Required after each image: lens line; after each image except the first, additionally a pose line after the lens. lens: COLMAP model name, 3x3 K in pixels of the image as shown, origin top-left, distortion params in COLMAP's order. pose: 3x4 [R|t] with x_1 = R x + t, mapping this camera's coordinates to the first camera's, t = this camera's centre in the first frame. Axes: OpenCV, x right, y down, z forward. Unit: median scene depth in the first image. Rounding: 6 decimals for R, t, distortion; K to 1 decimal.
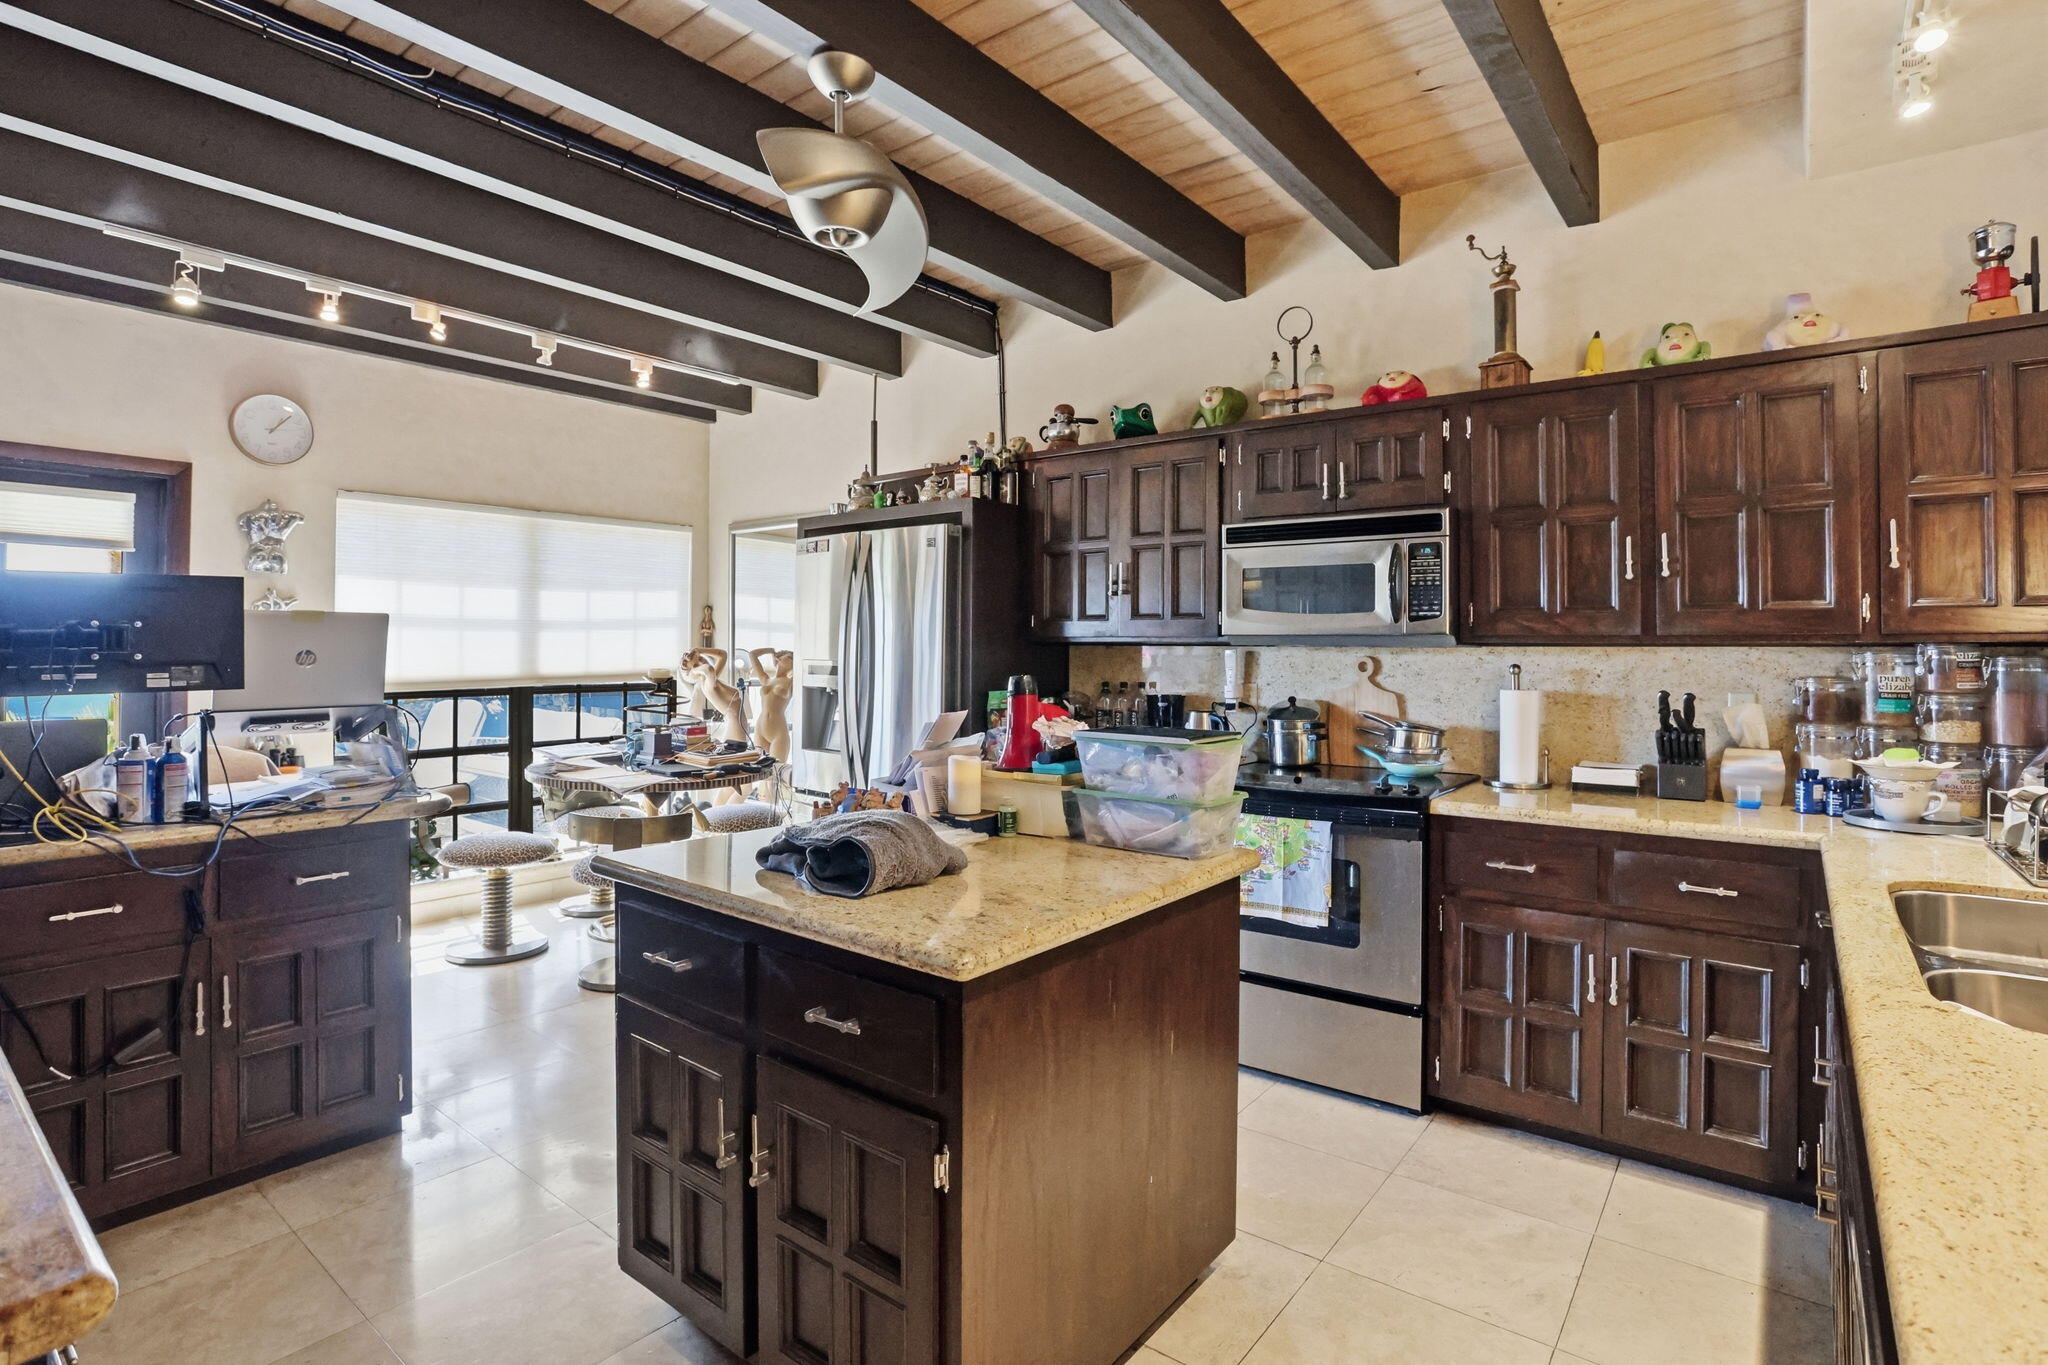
lens RADIAL K [[1003.4, 0, 1020.2], [0, 1003.4, 632.2], [0, 0, 1]] dist [-0.002364, -0.000813]
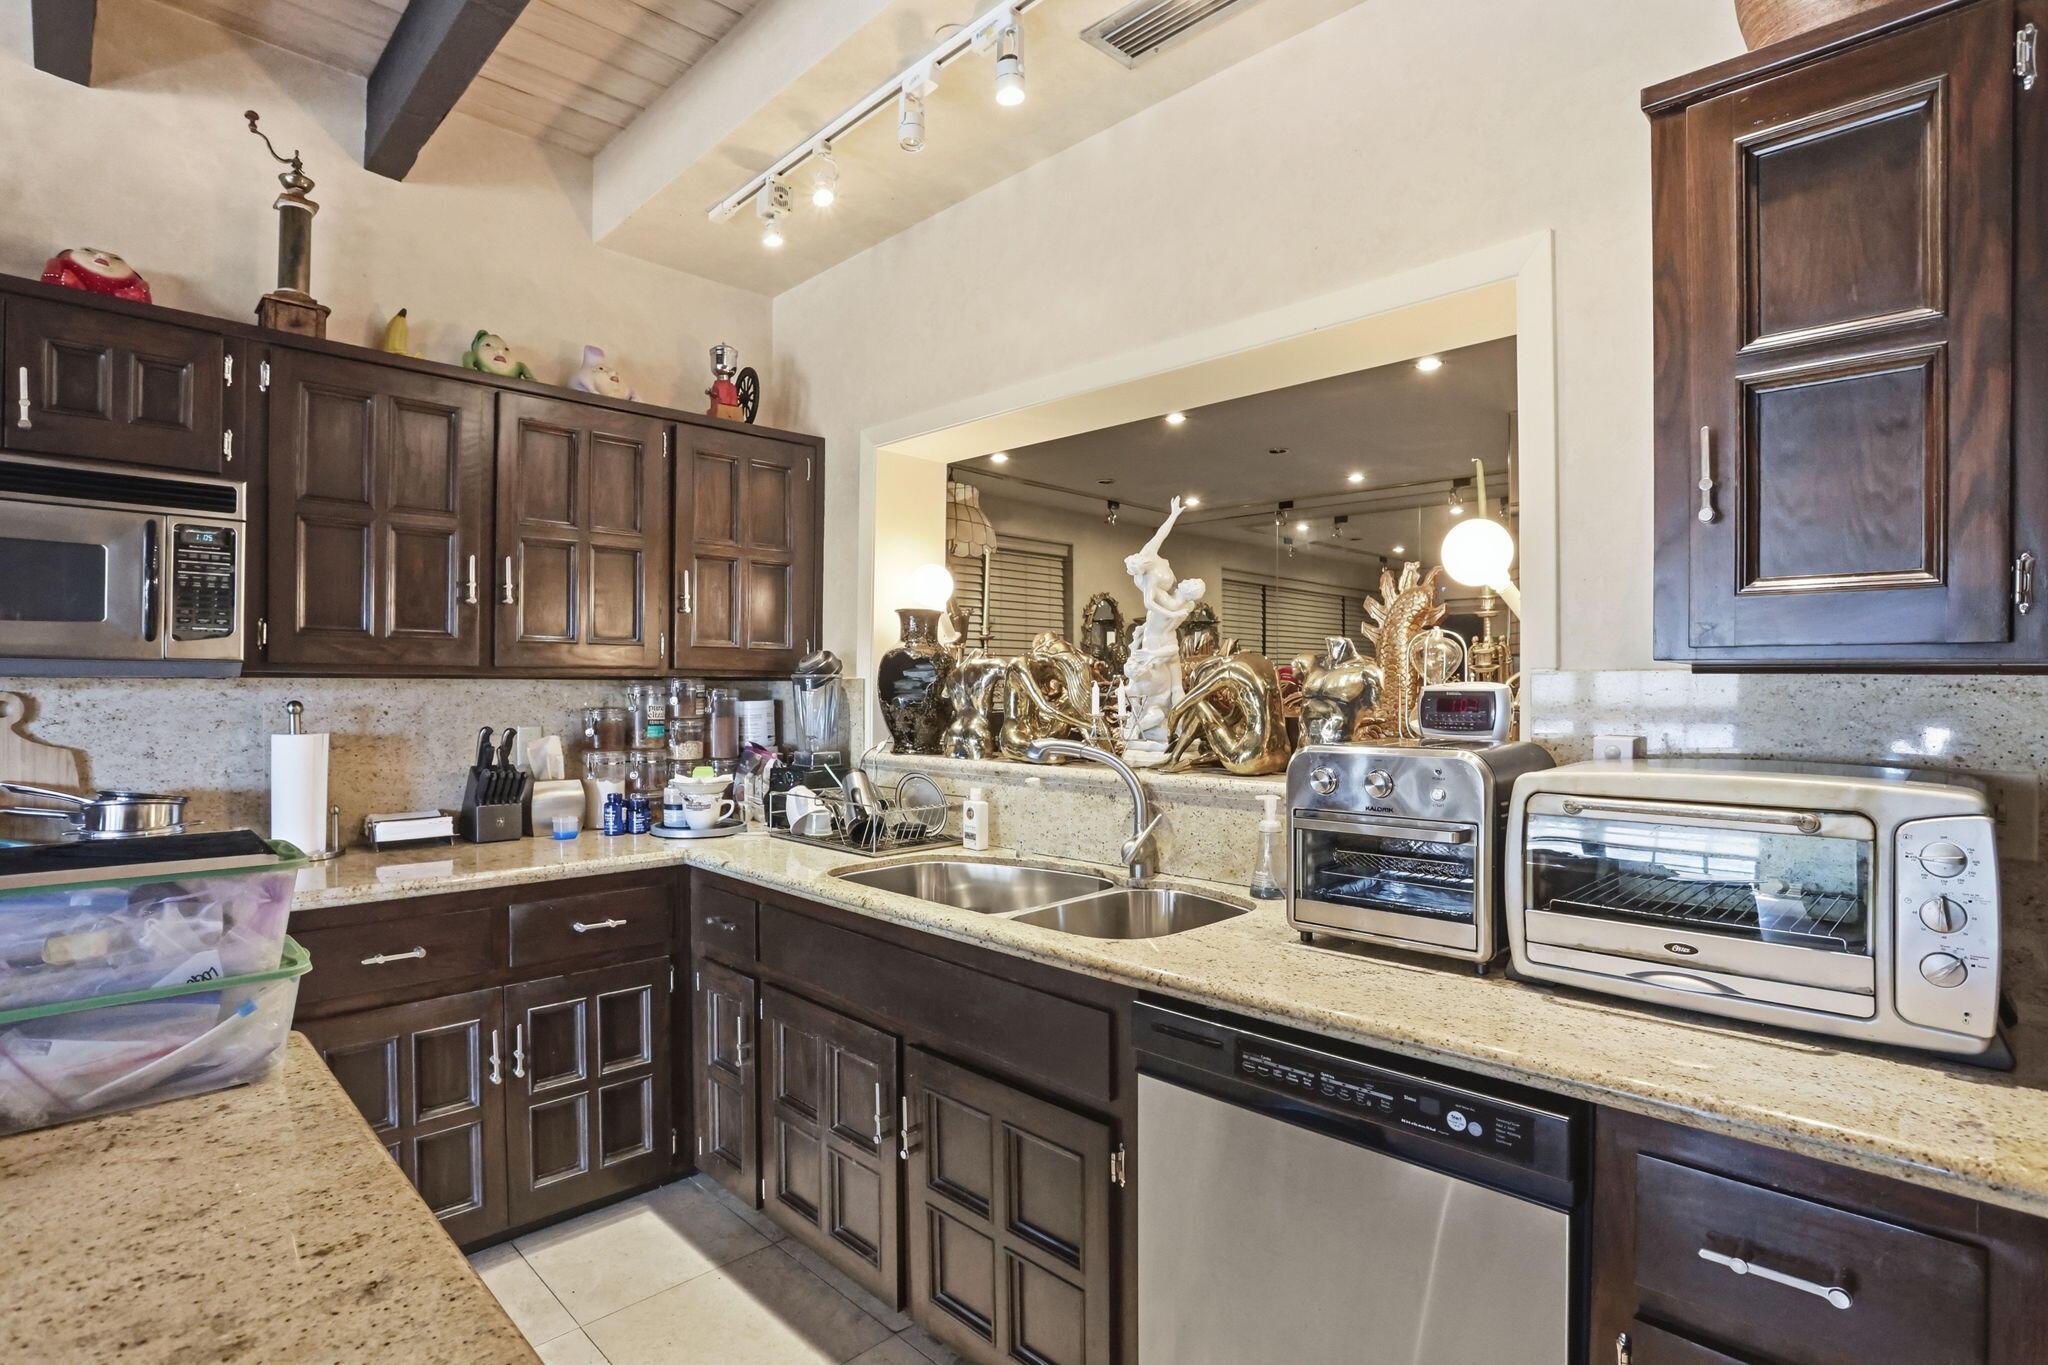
lens RADIAL K [[1025.1, 0, 1024.0], [0, 1025.1, 682.5], [0, 0, 1]] dist [-0.057359, 0.029438]
pose [[0.138225, -0.000229, 0.990401, -0.199463], [-0.021580, 0.999762, 0.003243, 0.003527], [-0.990166, -0.021821, 0.138187, 0.356621]]
